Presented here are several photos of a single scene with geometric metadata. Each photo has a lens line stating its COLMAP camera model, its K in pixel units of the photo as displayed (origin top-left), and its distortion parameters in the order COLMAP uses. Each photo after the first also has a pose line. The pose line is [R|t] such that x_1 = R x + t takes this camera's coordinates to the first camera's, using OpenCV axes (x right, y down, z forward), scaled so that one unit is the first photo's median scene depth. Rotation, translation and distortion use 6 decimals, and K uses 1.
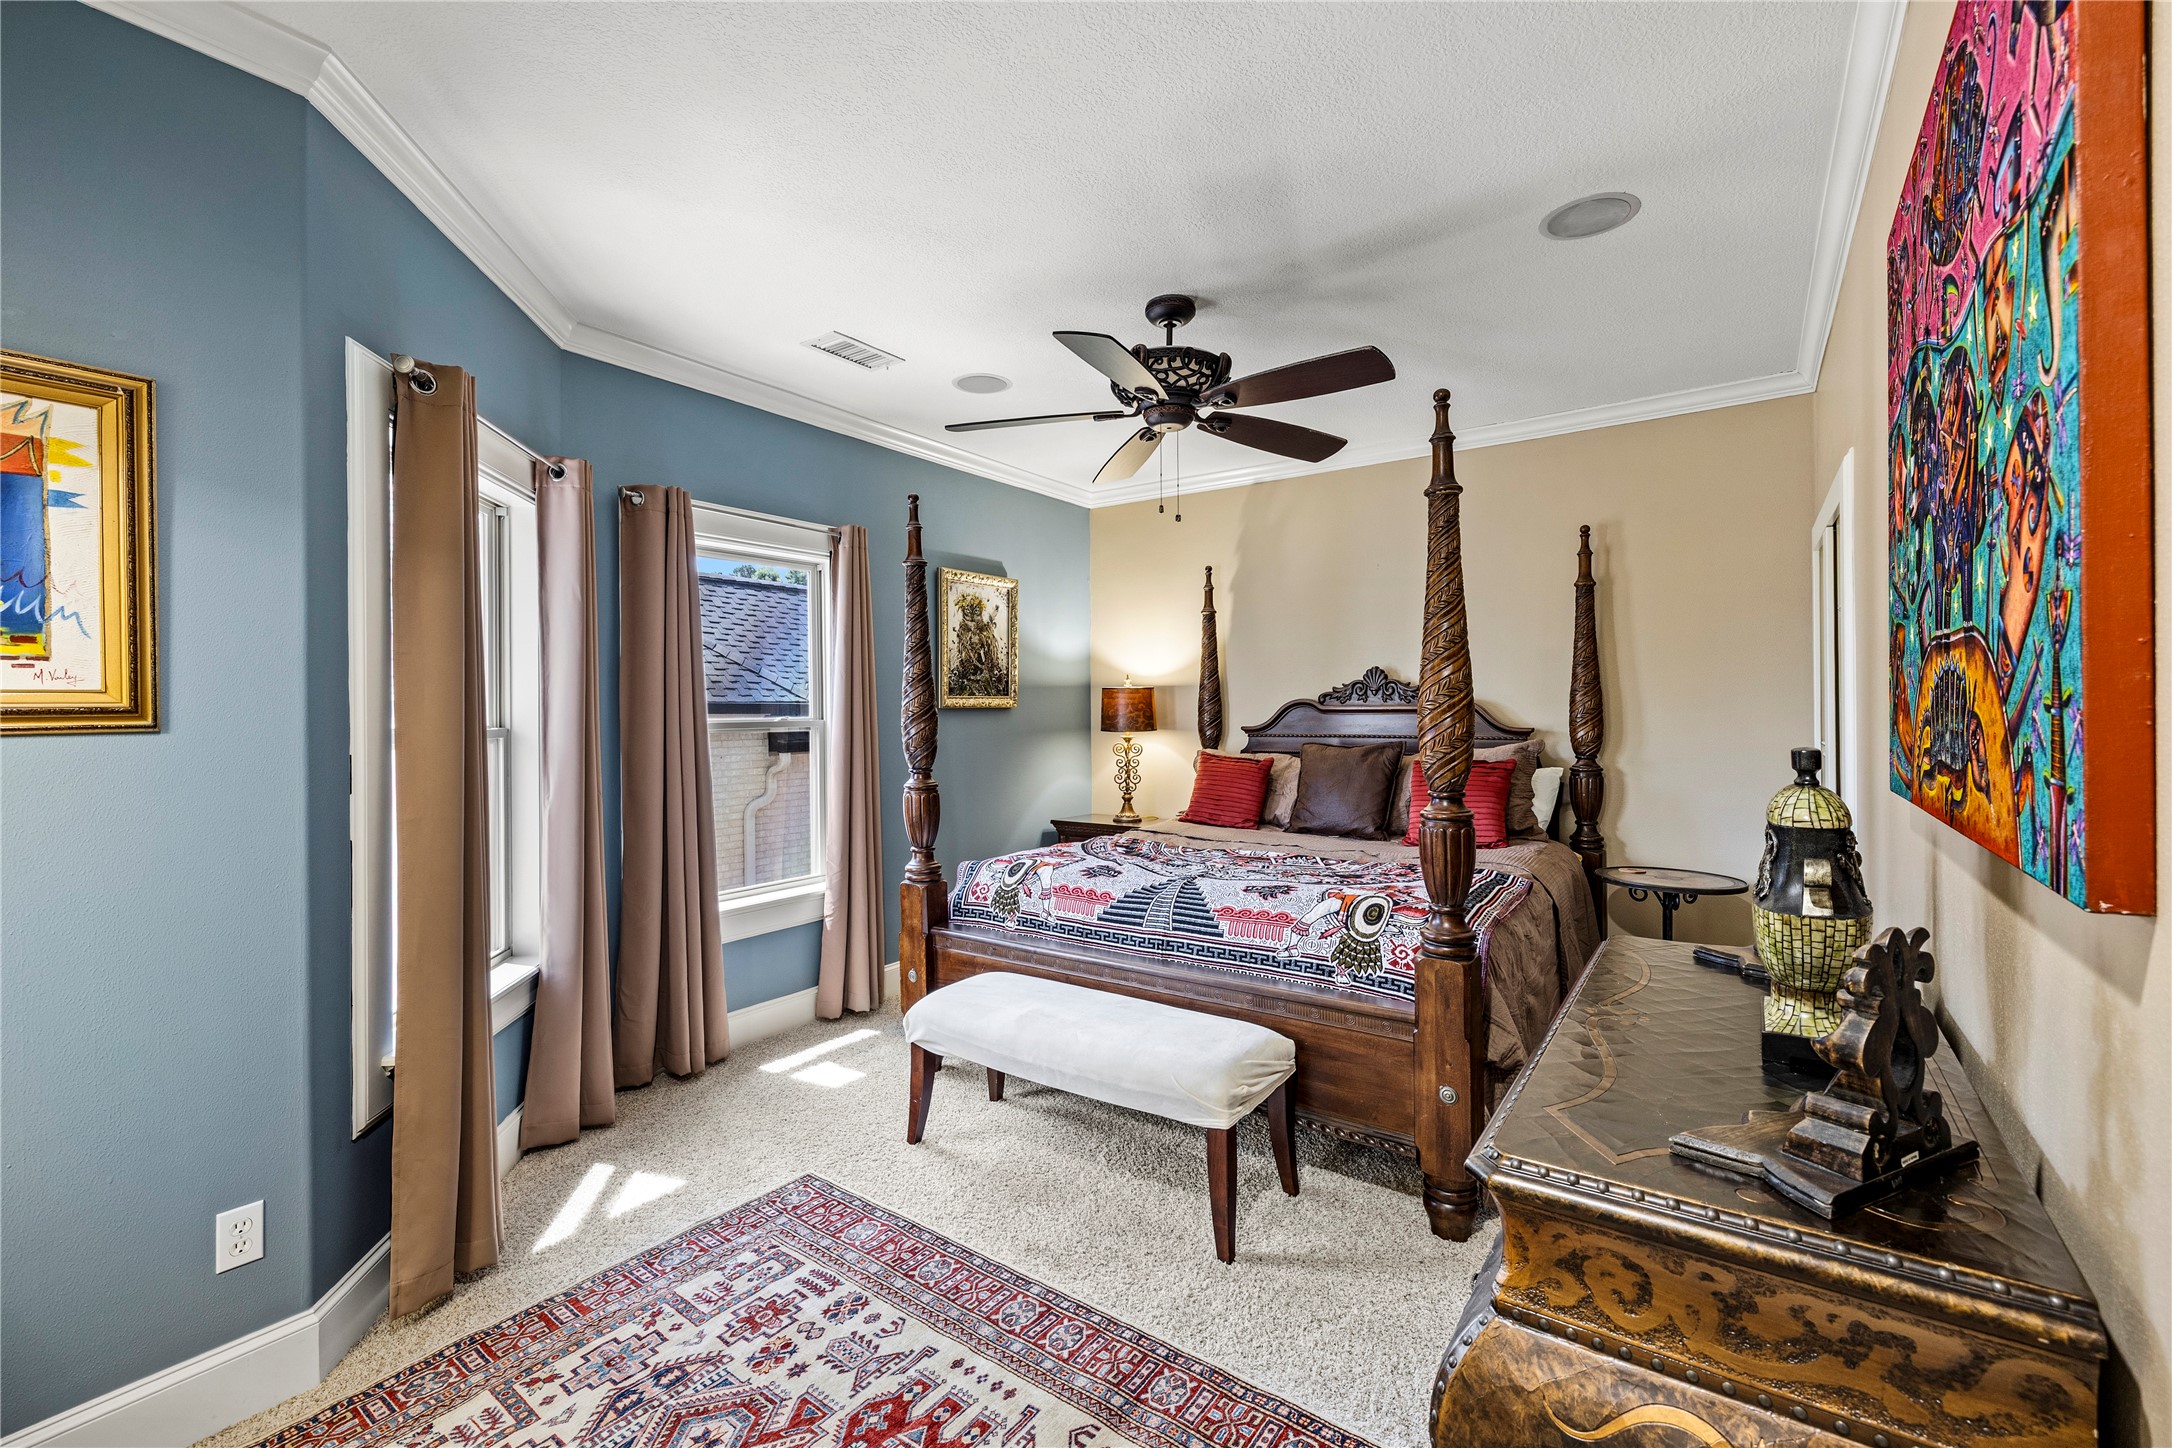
lens RADIAL K [[932.0, 0, 1085.5], [0, 932.0, 713.8], [0, 0, 1]] dist [-0.000822, 0.000046]
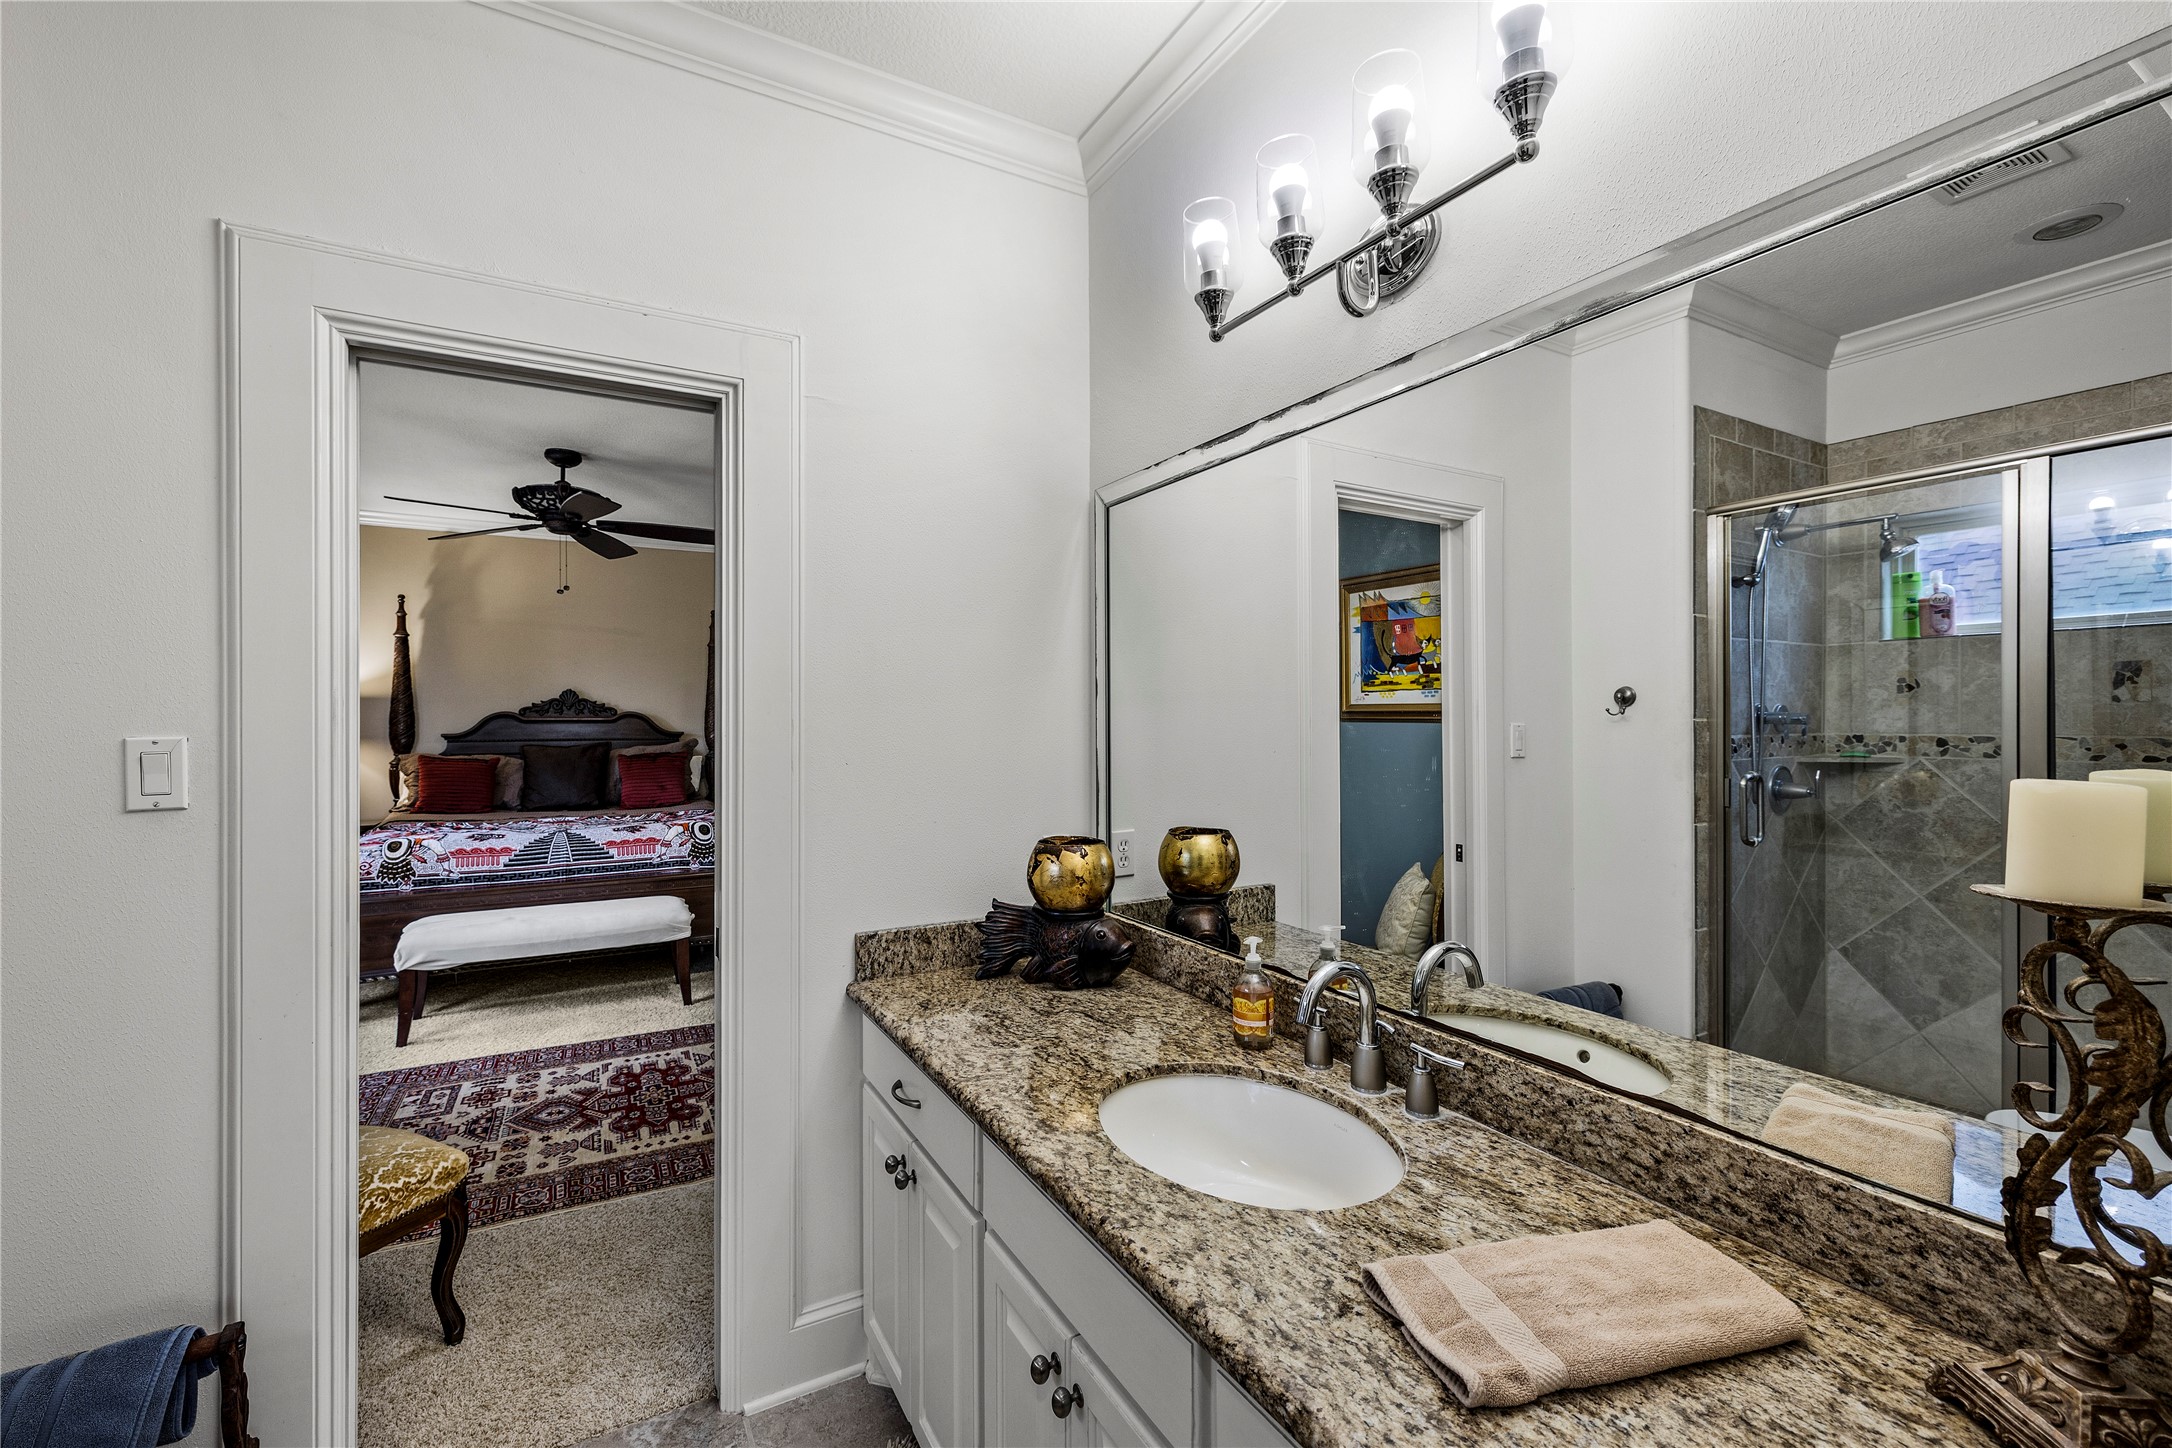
lens RADIAL K [[932.0, 0, 1083.7], [0, 932.0, 720.3], [0, 0, 1]] dist [-0.000822, 0.000046]
pose [[0.423894, 0.004314, 0.905701, -1.024385], [0.002549, 0.999979, -0.005956, 0.009950], [-0.905708, 0.004833, 0.423874, -0.458171]]
